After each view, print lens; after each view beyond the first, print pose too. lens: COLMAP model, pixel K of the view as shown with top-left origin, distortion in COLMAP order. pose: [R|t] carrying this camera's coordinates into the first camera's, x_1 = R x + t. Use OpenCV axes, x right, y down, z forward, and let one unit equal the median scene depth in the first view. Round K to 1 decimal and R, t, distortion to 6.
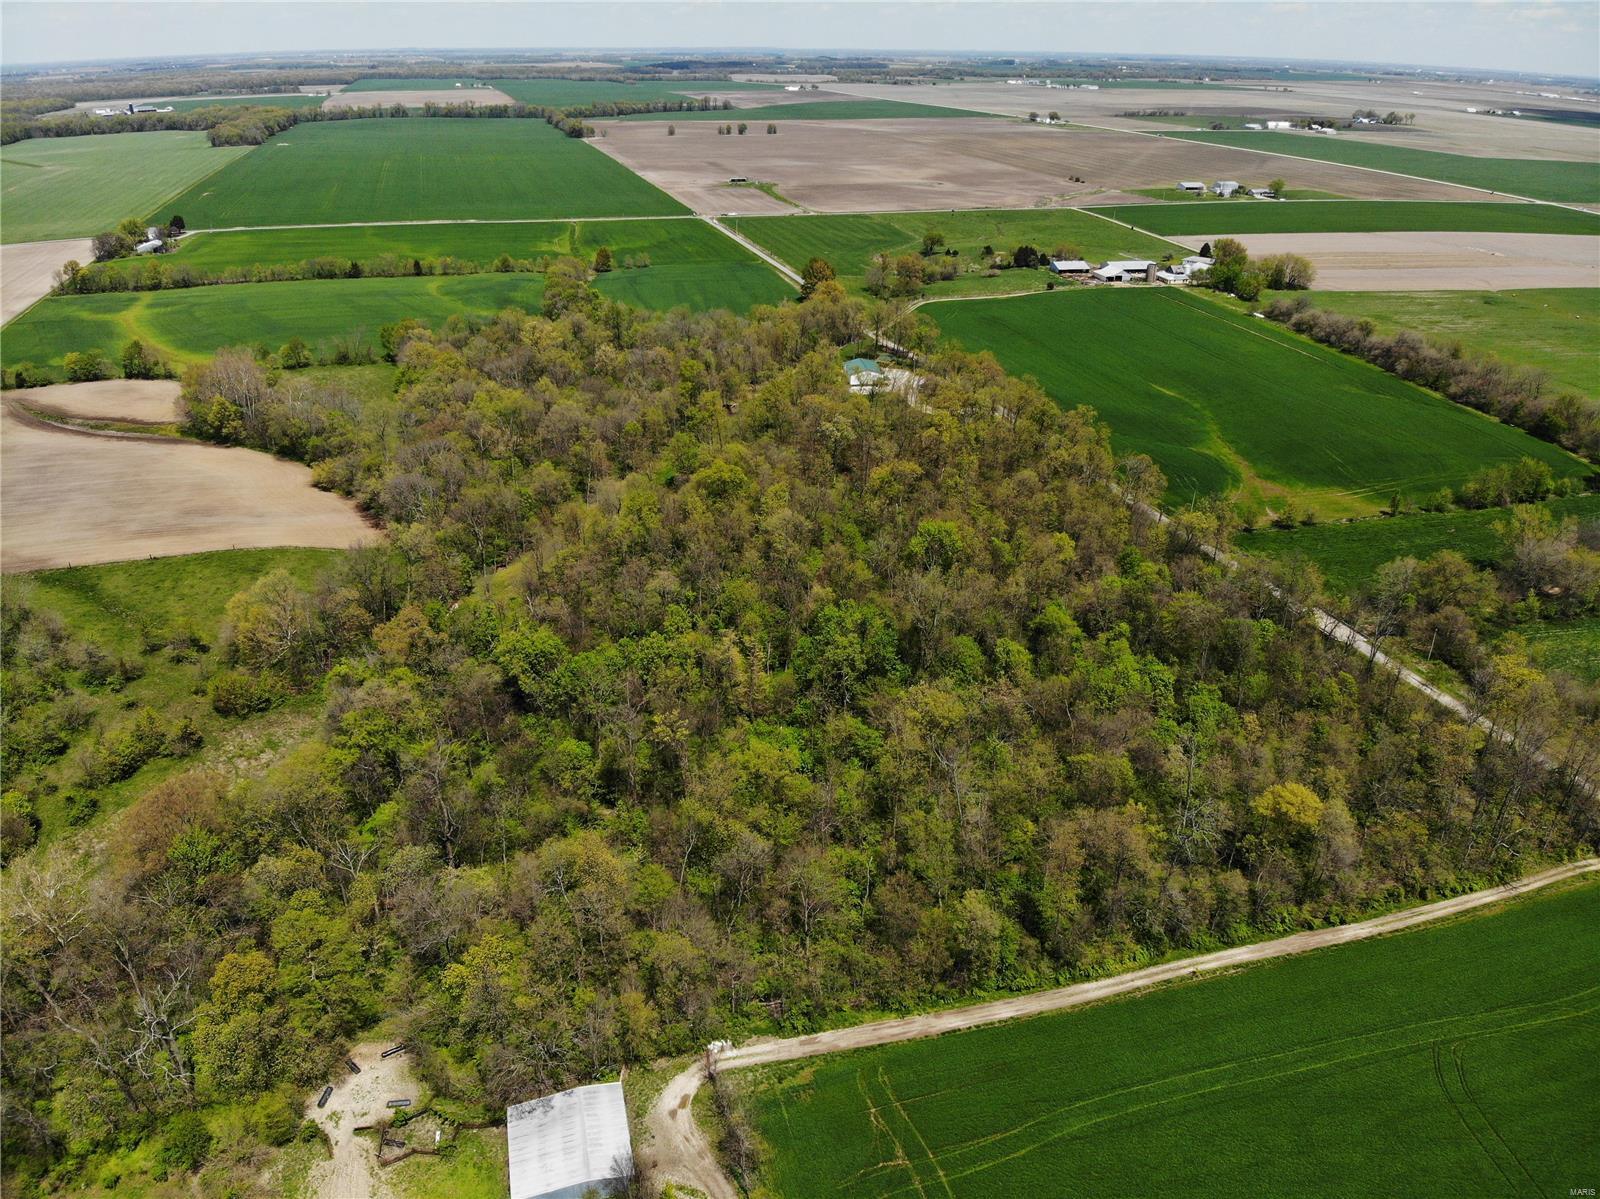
lens RADIAL K [[1178.7, 0, 782.5], [0, 1178.7, 612.2], [0, 0, 1]] dist [0.038859, -0.138580]
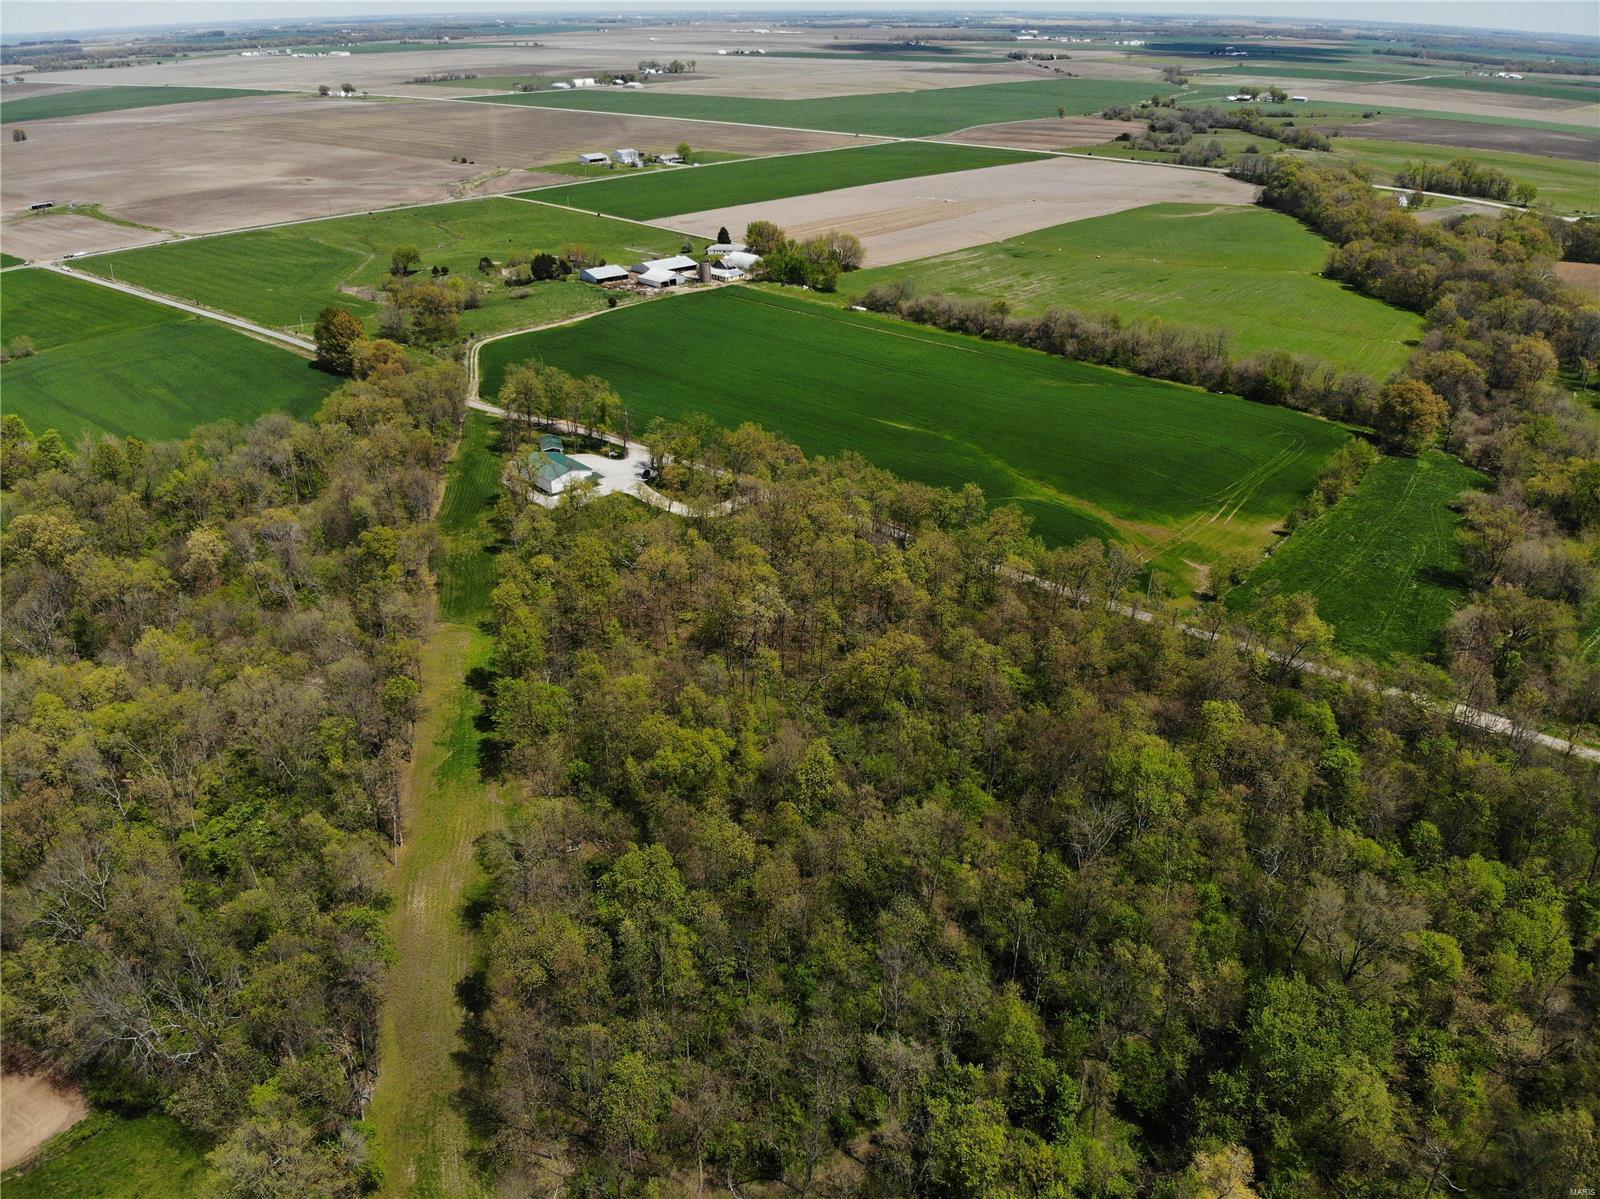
lens RADIAL K [[1178.7, 0, 794.7], [0, 1178.7, 612.7], [0, 0, 1]] dist [0.038859, -0.138580]
pose [[0.818491, -0.269172, 0.507561, -0.207823], [0.254131, 0.961951, 0.100336, -0.164961], [-0.515257, 0.046863, 0.855754, 0.331666]]
